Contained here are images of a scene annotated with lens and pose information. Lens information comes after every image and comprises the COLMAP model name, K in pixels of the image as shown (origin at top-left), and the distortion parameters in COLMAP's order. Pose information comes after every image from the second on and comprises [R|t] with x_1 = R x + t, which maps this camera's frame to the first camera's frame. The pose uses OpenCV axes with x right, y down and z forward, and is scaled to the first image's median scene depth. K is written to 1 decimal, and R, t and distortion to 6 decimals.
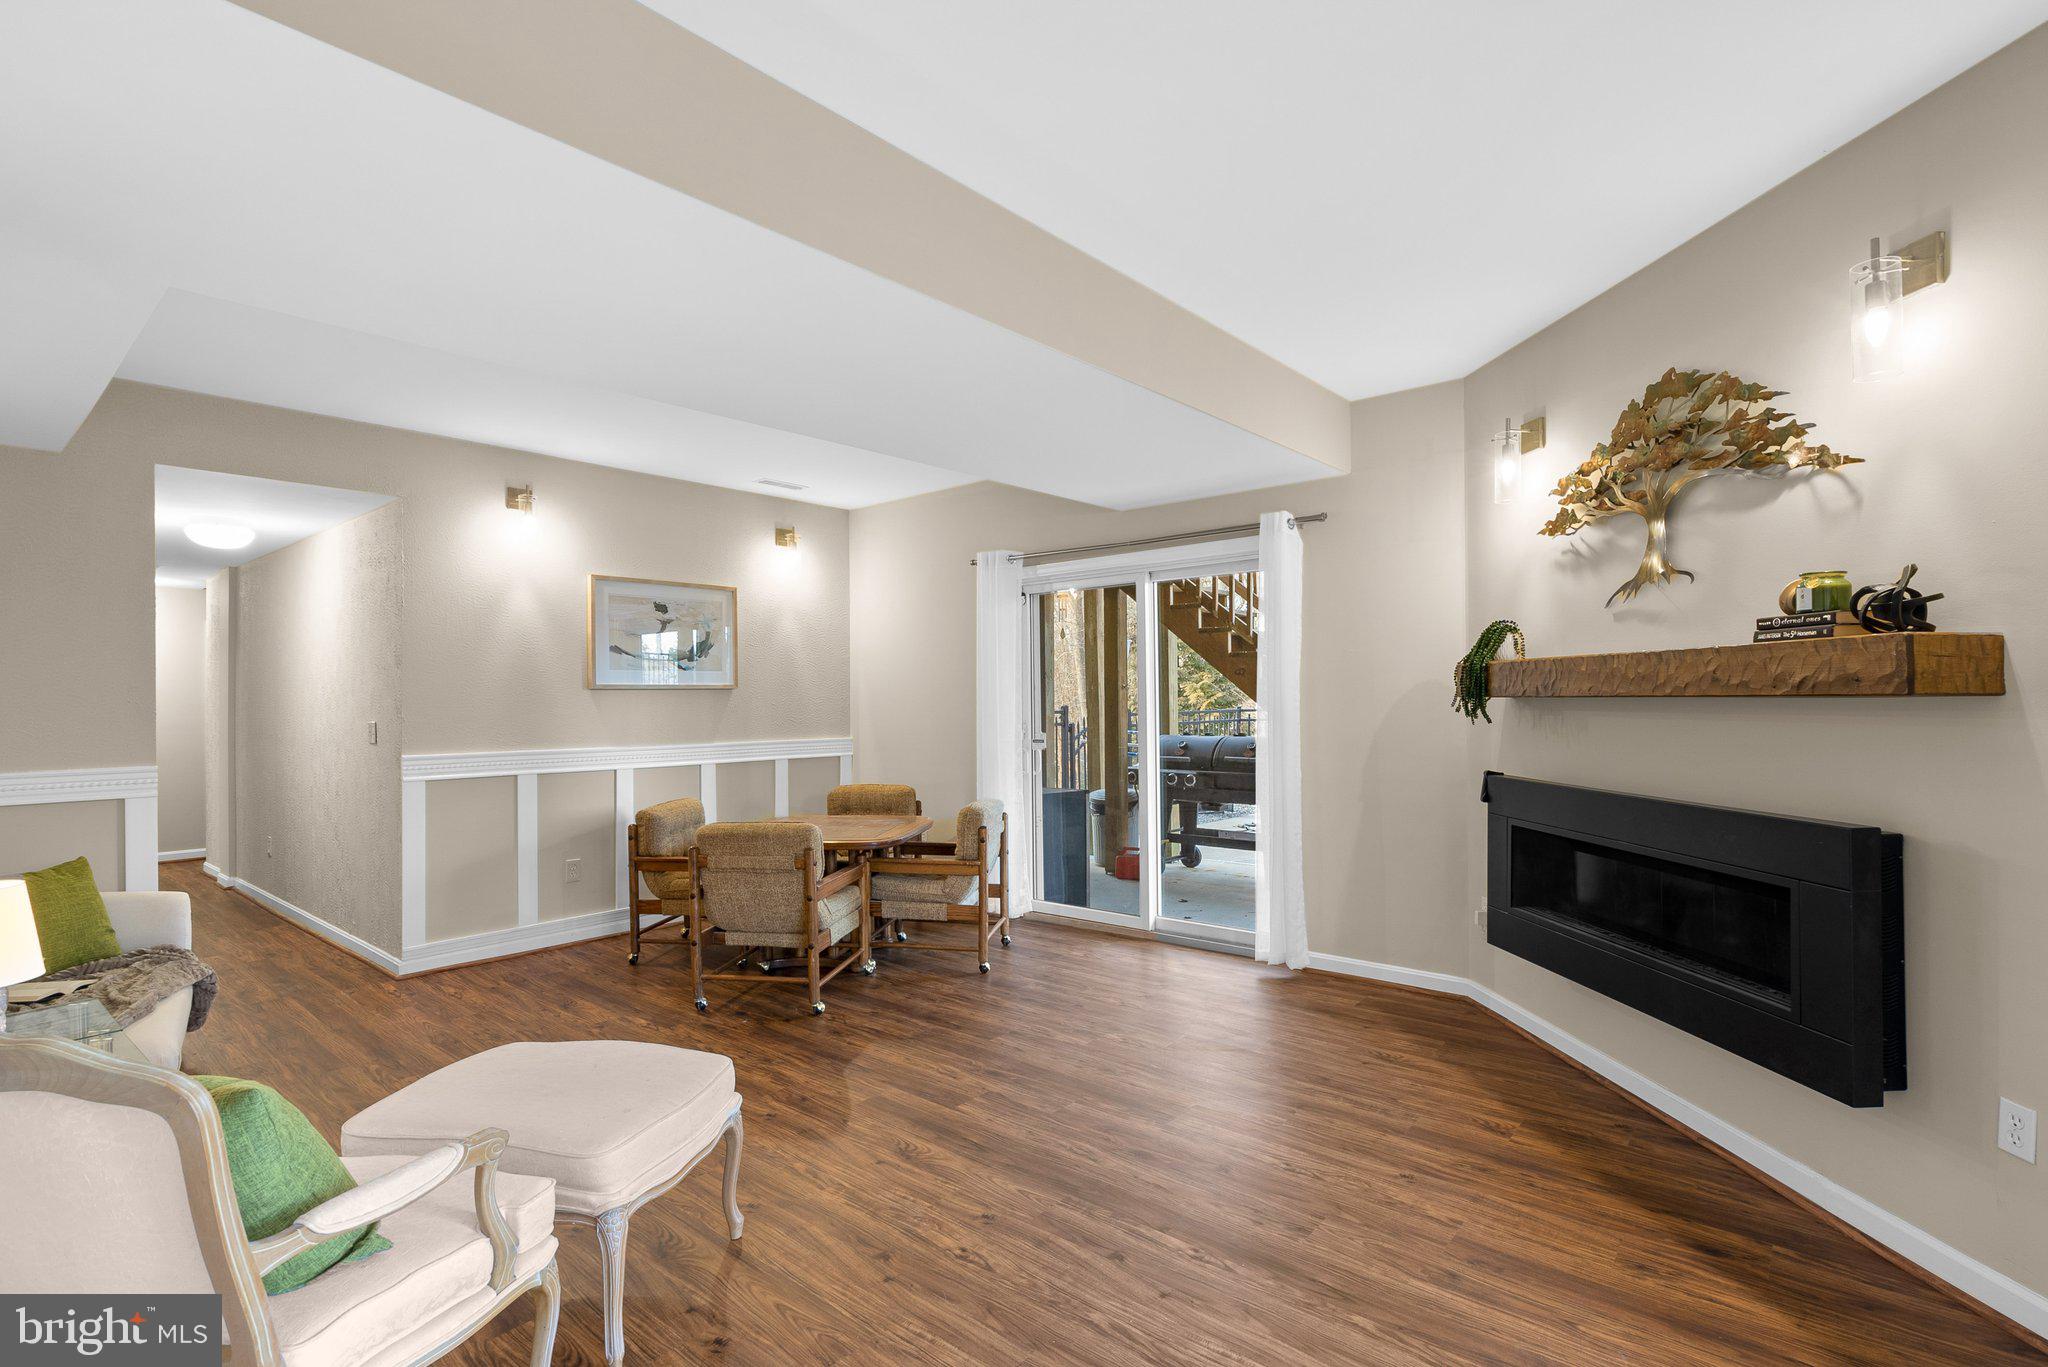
lens RADIAL K [[948.8, 0, 1024.4], [0, 948.8, 692.0], [0, 0, 1]] dist [-0.005325, 0.005559]
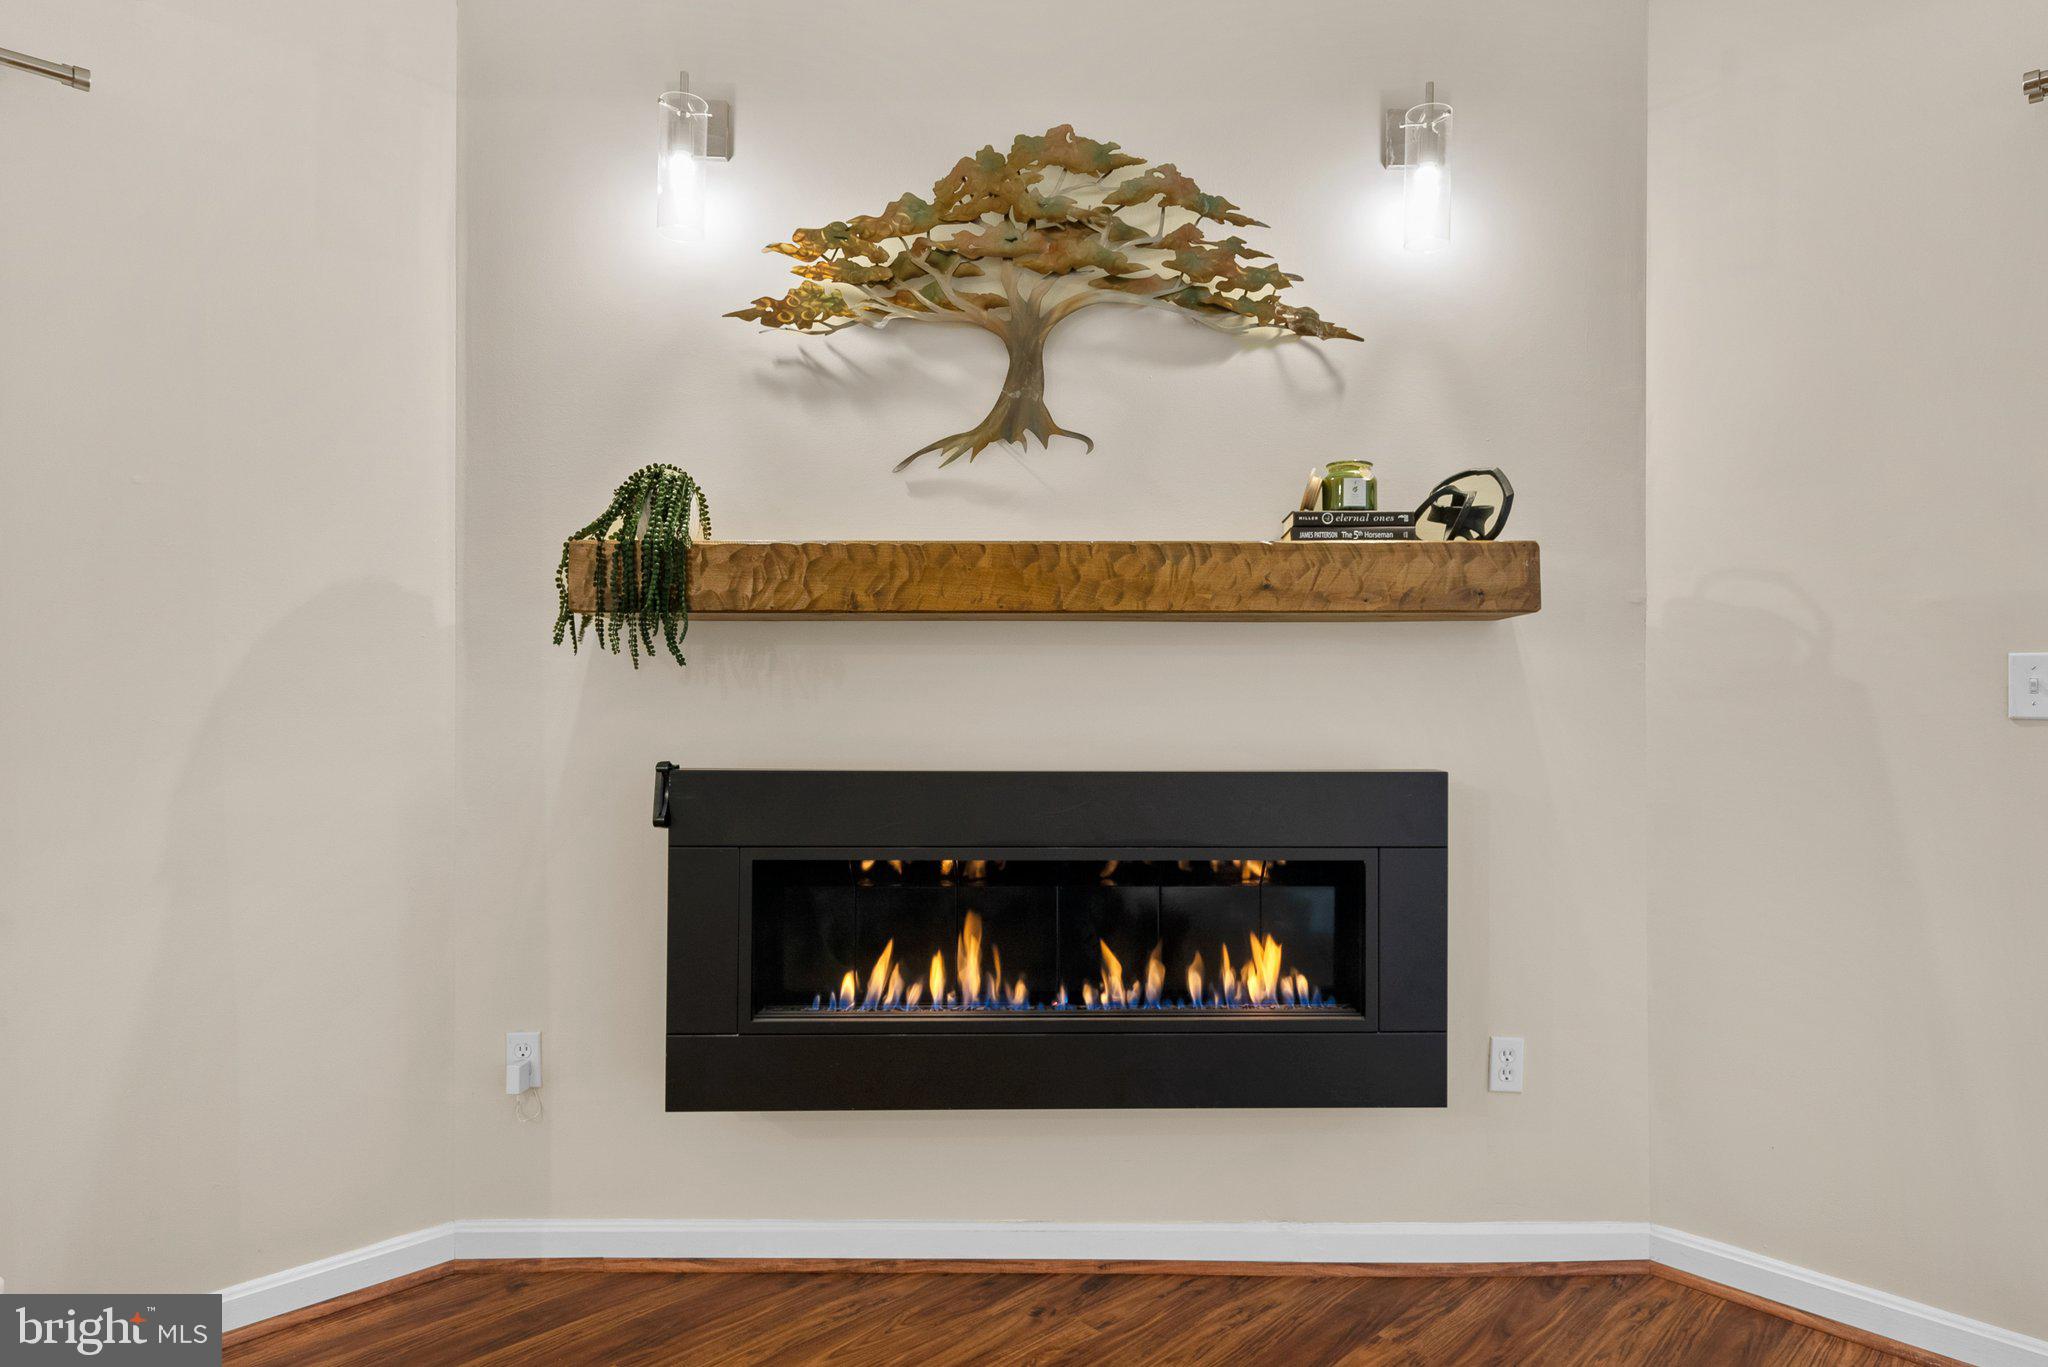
lens RADIAL K [[1227.4, 0, 1024.3], [0, 1227.4, 681.3], [0, 0, 1]] dist [0.008491, 0.000595]
pose [[0.065681, 0.015506, 0.997720, -0.183282], [-0.006596, 0.999864, -0.015105, 0.065252], [-0.997819, -0.005589, 0.065774, 1.020092]]
